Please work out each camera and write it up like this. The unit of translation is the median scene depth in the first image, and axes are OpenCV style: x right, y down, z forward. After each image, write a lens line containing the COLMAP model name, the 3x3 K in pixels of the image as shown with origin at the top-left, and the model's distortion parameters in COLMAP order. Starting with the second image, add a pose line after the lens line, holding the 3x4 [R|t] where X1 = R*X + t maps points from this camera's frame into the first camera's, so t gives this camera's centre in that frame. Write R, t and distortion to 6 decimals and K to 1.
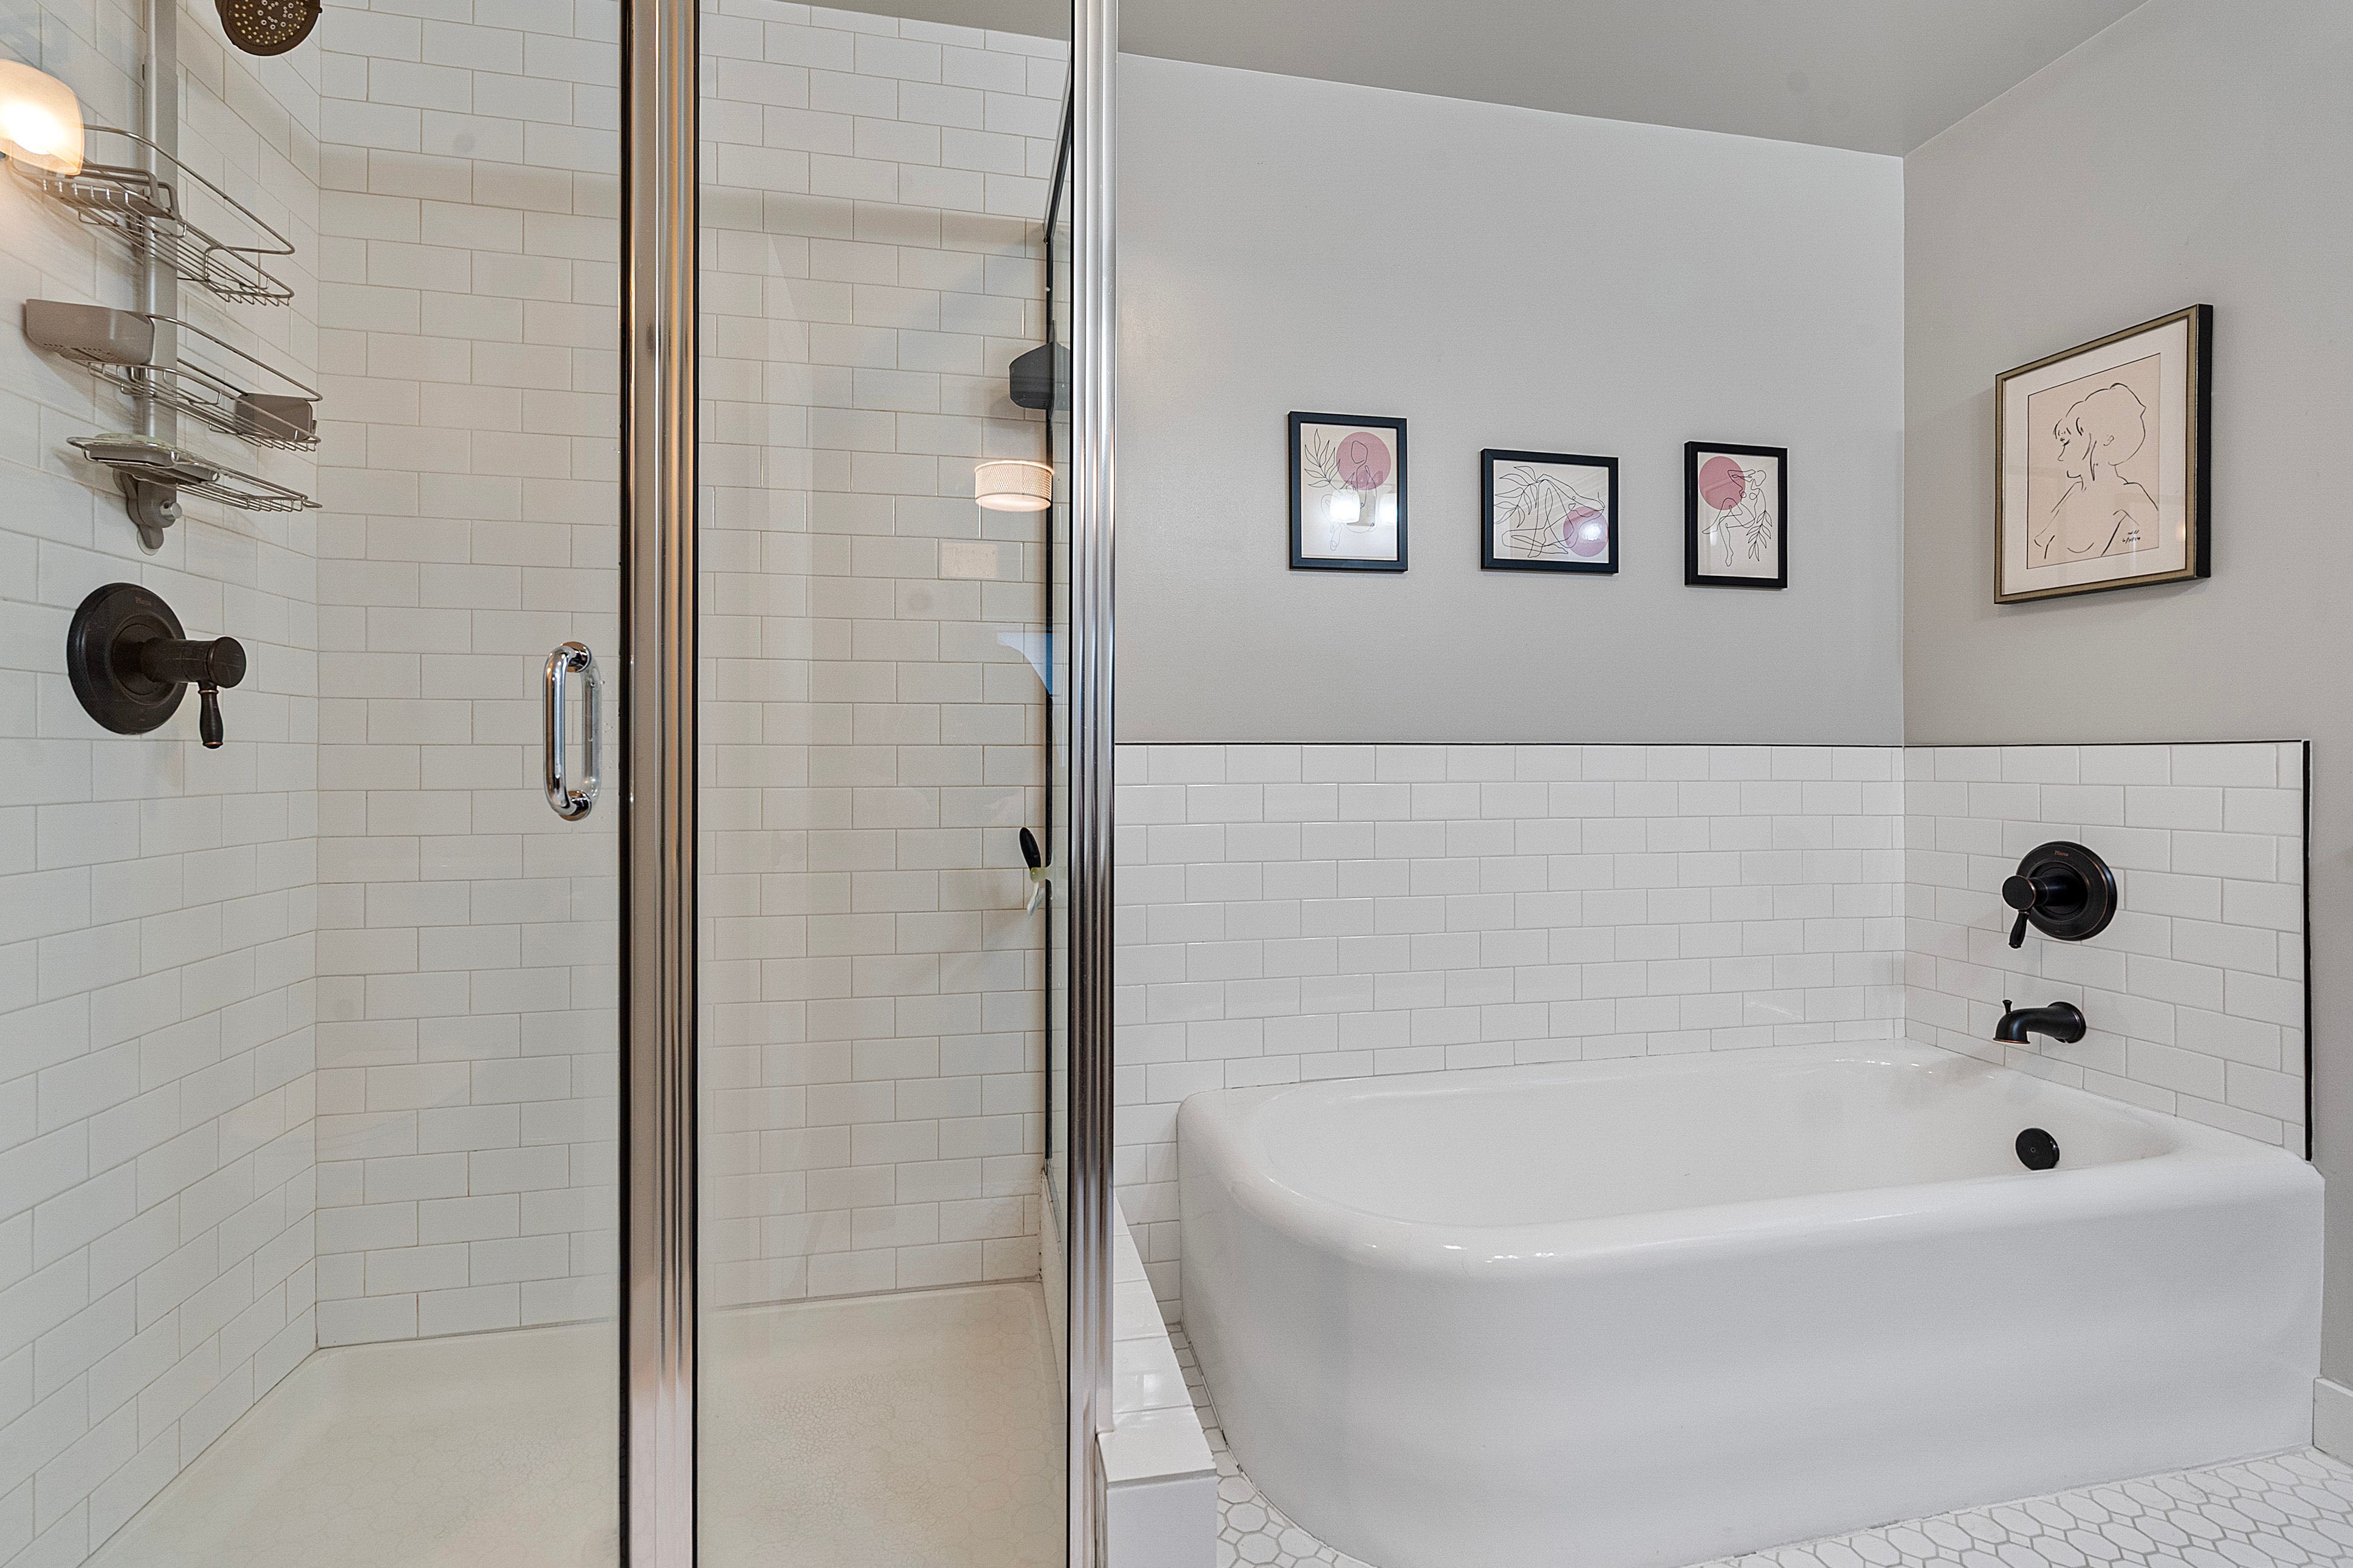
lens RADIAL K [[1075.6, 0, 1184.2], [0, 1075.6, 769.5], [0, 0, 1]] dist [-0.004104, 0.001710]
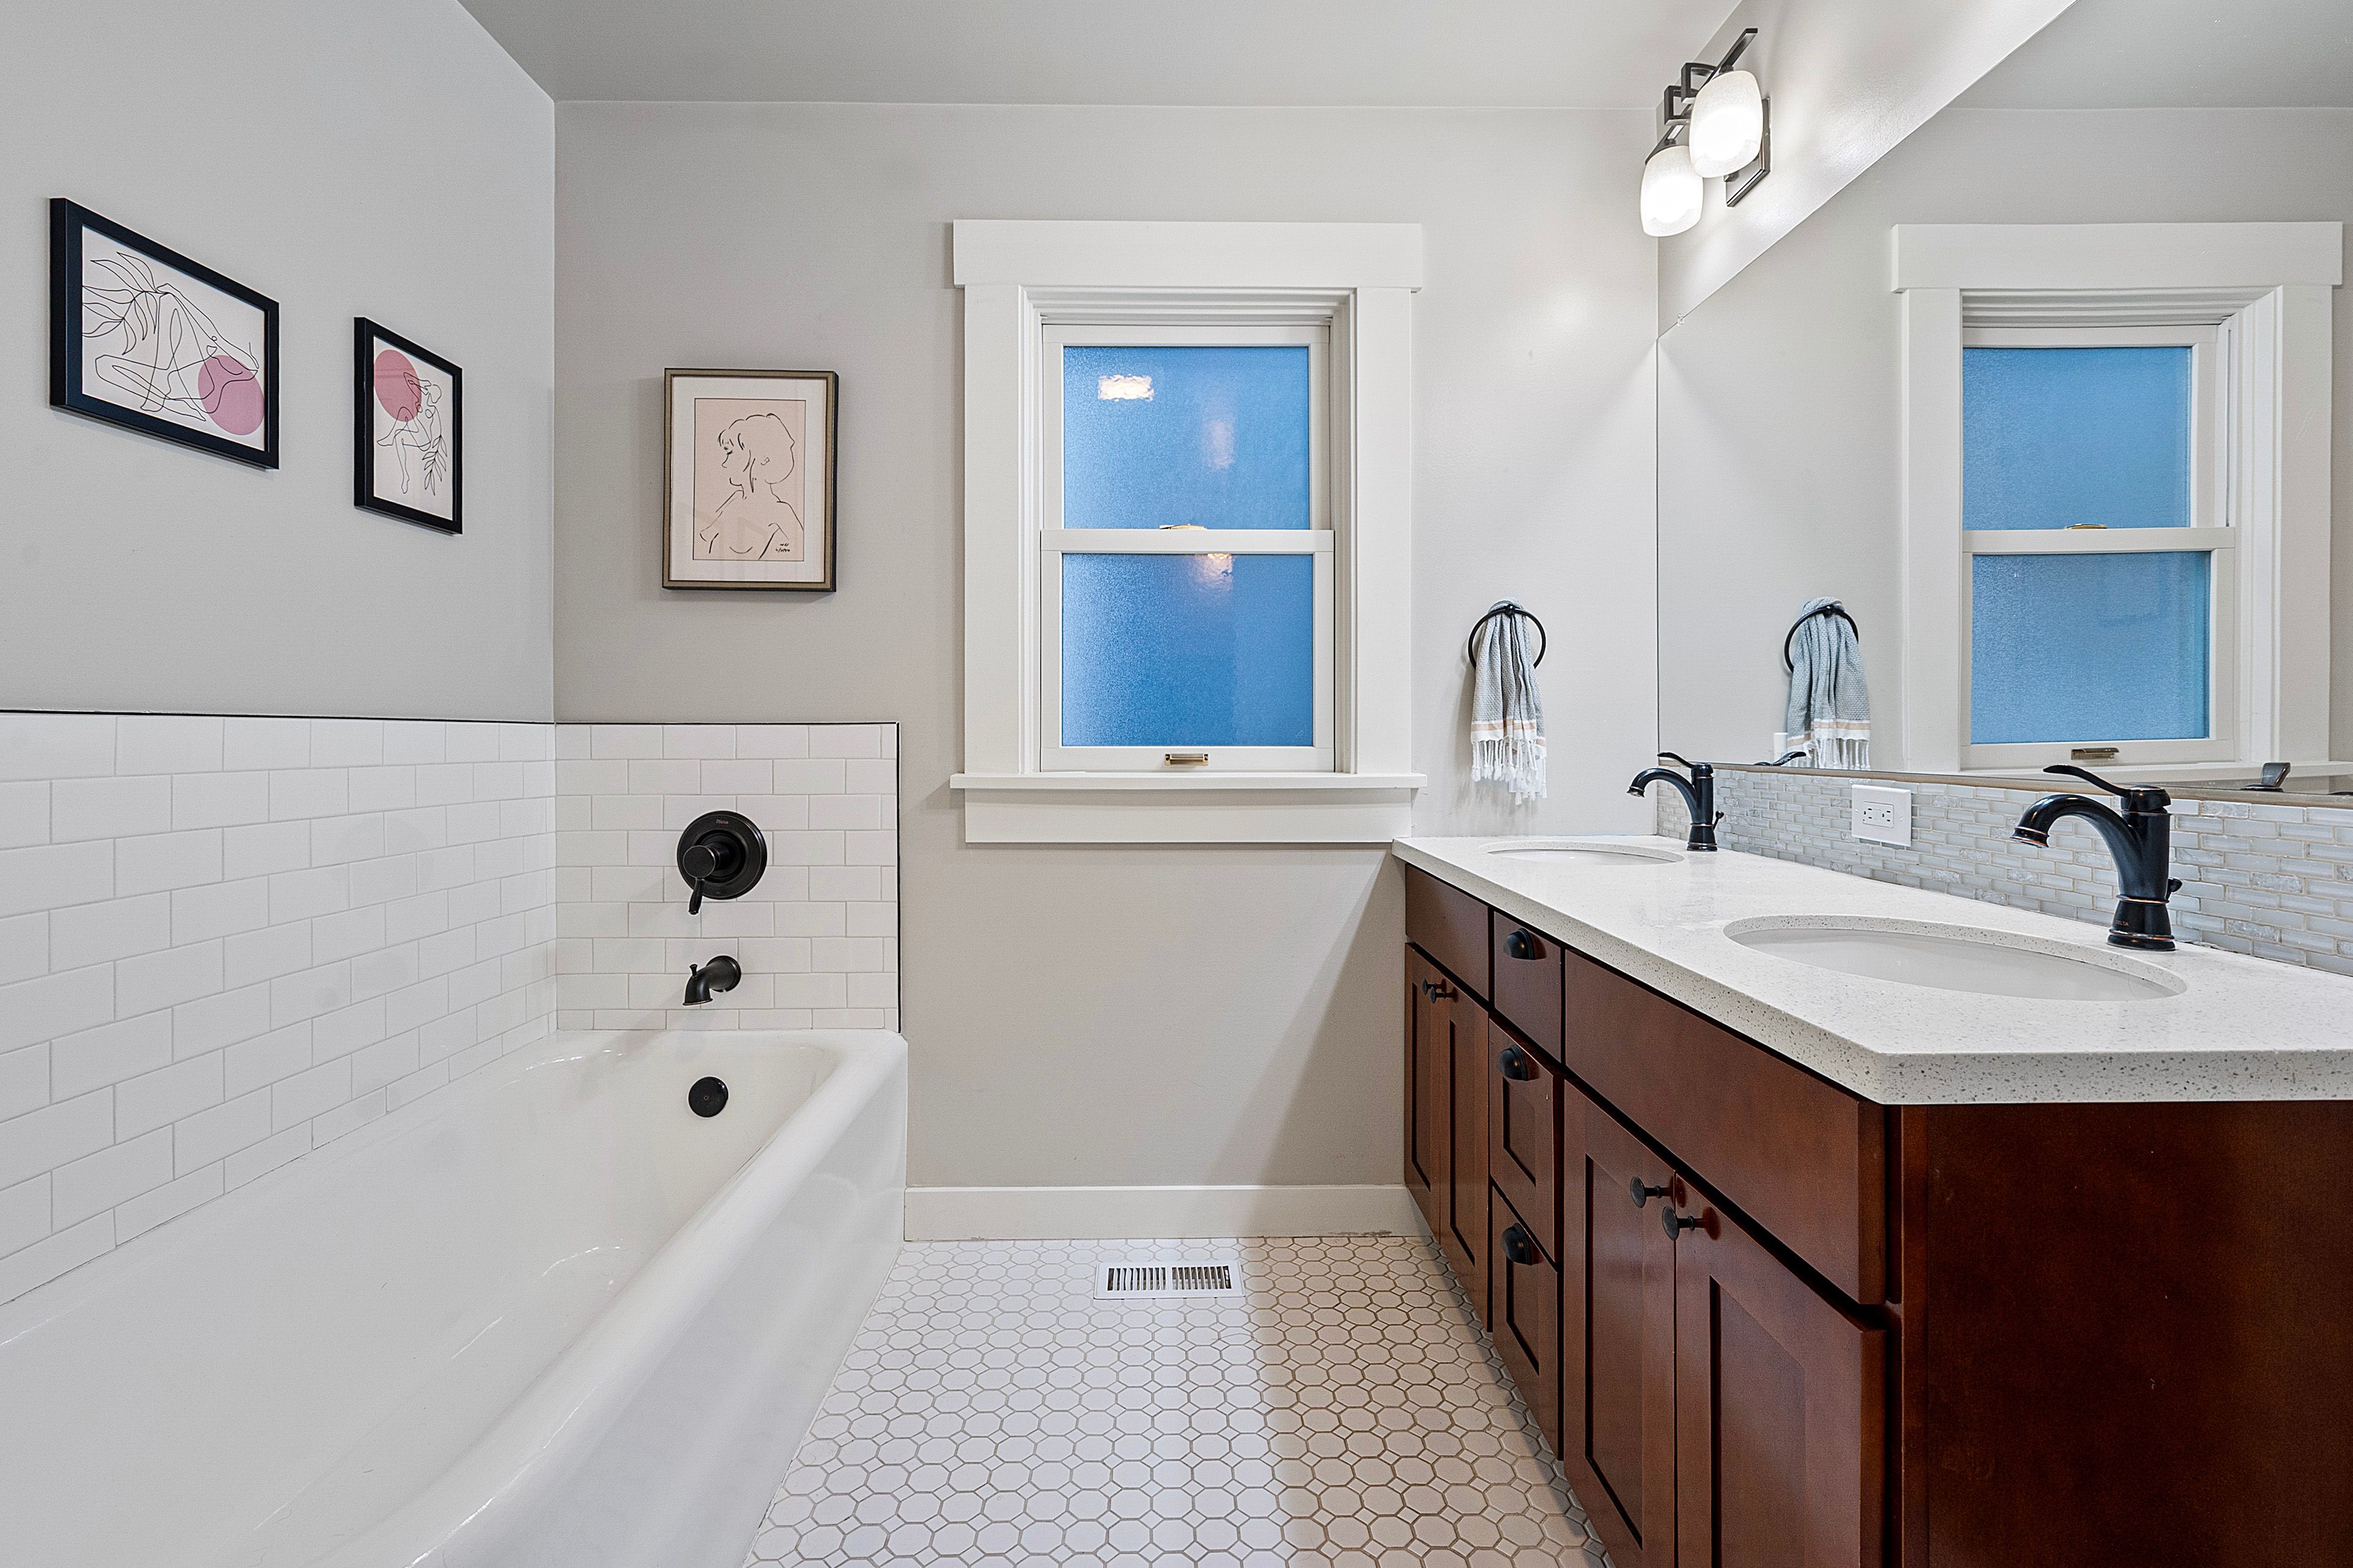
lens RADIAL K [[1075.6, 0, 1185.3], [0, 1075.6, 737.0], [0, 0, 1]] dist [-0.004104, 0.001710]
pose [[0.188761, -0.002635, 0.982019, -0.175671], [0.010071, 0.999949, 0.000748, -0.004875], [-0.981971, 0.009749, 0.188778, 0.312143]]
